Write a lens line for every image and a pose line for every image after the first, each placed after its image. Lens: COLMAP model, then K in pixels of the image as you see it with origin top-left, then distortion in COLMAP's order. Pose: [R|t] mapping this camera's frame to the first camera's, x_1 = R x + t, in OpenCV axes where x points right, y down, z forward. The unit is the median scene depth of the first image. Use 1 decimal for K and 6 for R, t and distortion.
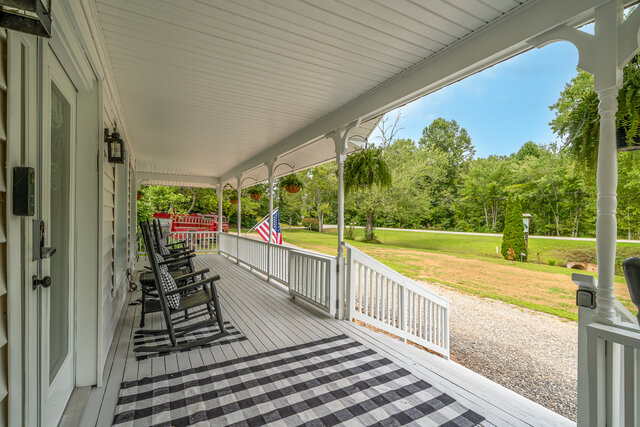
lens RADIAL K [[301.5, 0, 319.5], [0, 301.5, 215.8], [0, 0, 1]] dist [0.002509, -0.000018]
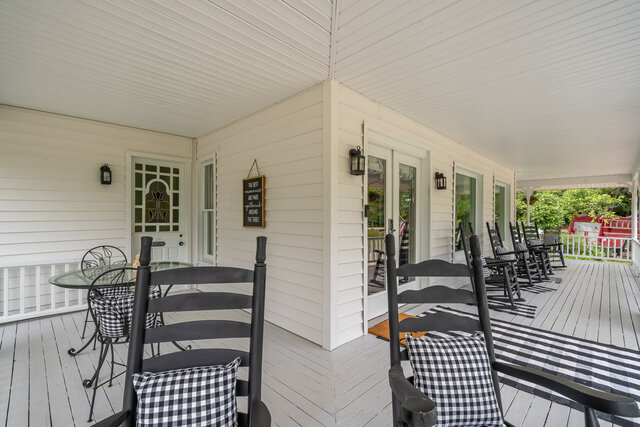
lens RADIAL K [[288.2, 0, 320.7], [0, 288.2, 214.9], [0, 0, 1]] dist [0.002275, 0.000356]
pose [[0.276443, -0.008752, -0.960990, 0.210233], [-0.005540, 0.999927, -0.010700, 0.001282], [0.961014, 0.008281, 0.276375, -0.052353]]
